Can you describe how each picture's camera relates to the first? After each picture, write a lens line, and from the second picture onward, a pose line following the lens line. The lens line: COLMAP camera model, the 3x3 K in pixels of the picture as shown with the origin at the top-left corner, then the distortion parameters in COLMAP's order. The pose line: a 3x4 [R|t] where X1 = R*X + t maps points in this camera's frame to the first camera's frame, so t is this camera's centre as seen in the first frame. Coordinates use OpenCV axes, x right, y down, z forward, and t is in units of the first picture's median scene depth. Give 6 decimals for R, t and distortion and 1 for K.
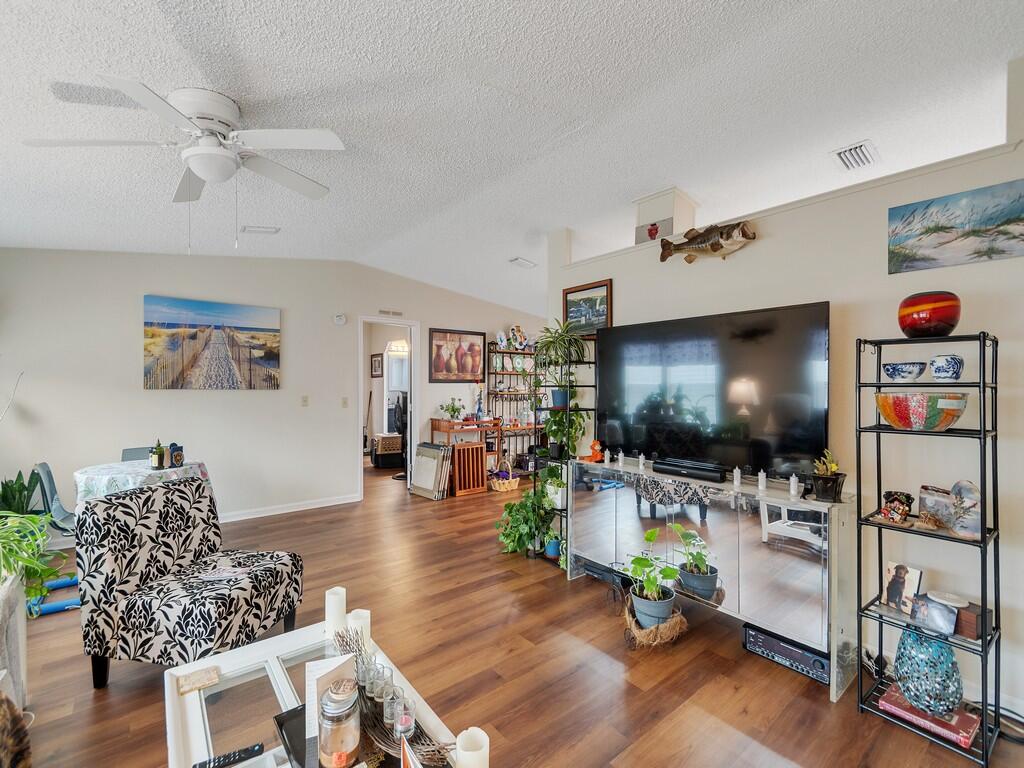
lens RADIAL K [[448.2, 0, 491.7], [0, 448.2, 390.9], [0, 0, 1]] dist [0.021546, -0.011118]
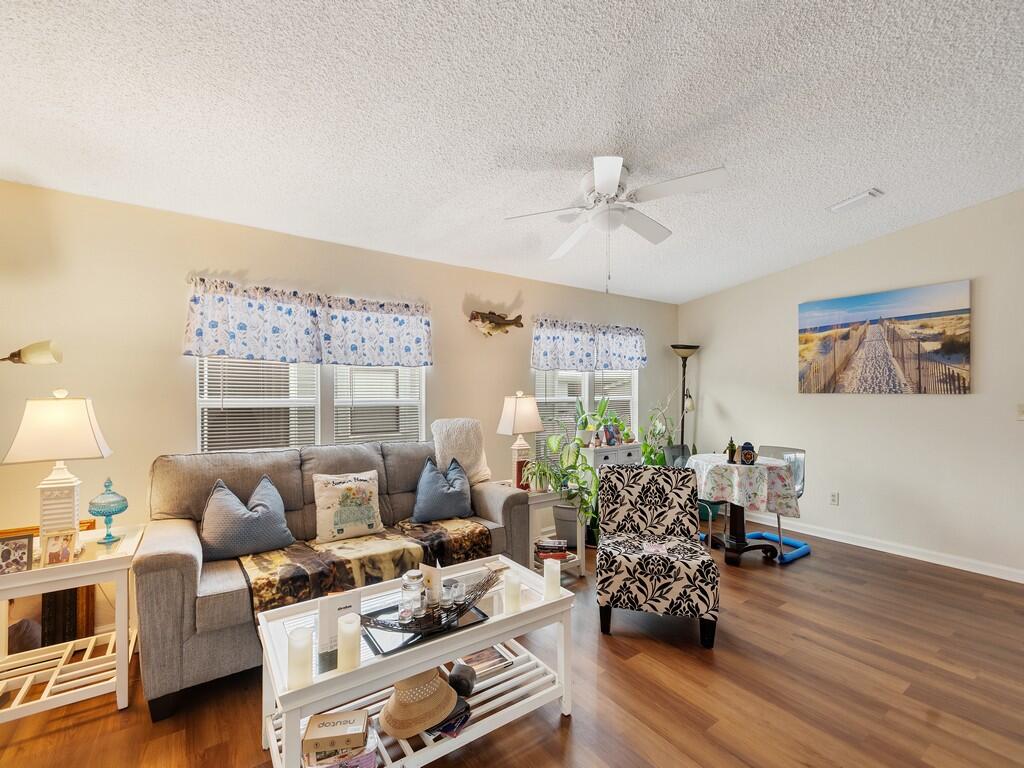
lens RADIAL K [[448.2, 0, 491.7], [0, 448.2, 390.9], [0, 0, 1]] dist [0.021546, -0.011118]
pose [[-0.068745, -0.003231, -0.997629, 0.330595], [-0.006017, 0.999978, -0.002824, -0.001706], [0.997616, 0.005809, -0.068763, 0.353957]]
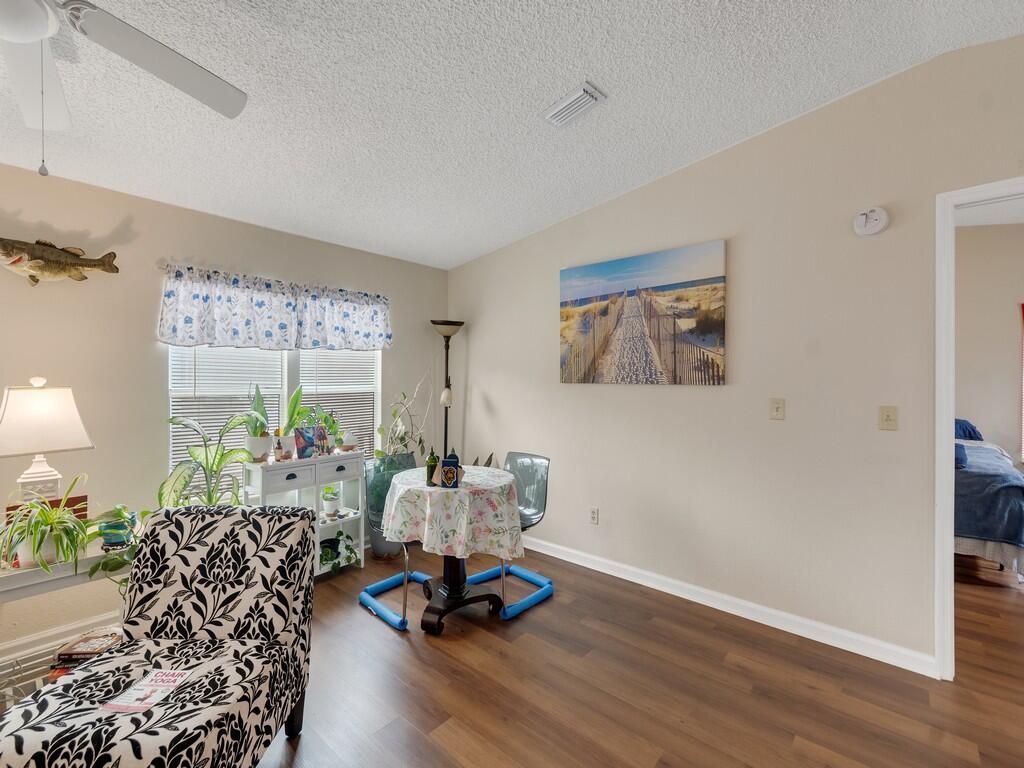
lens RADIAL K [[457.4, 0, 482.6], [0, 457.4, 381.5], [0, 0, 1]] dist [0.004303, 0.000088]
pose [[0.160243, -0.000556, -0.987077, 0.041826], [-0.011353, 0.999933, -0.002406, -0.003030], [0.987012, 0.011592, 0.160226, 0.717944]]
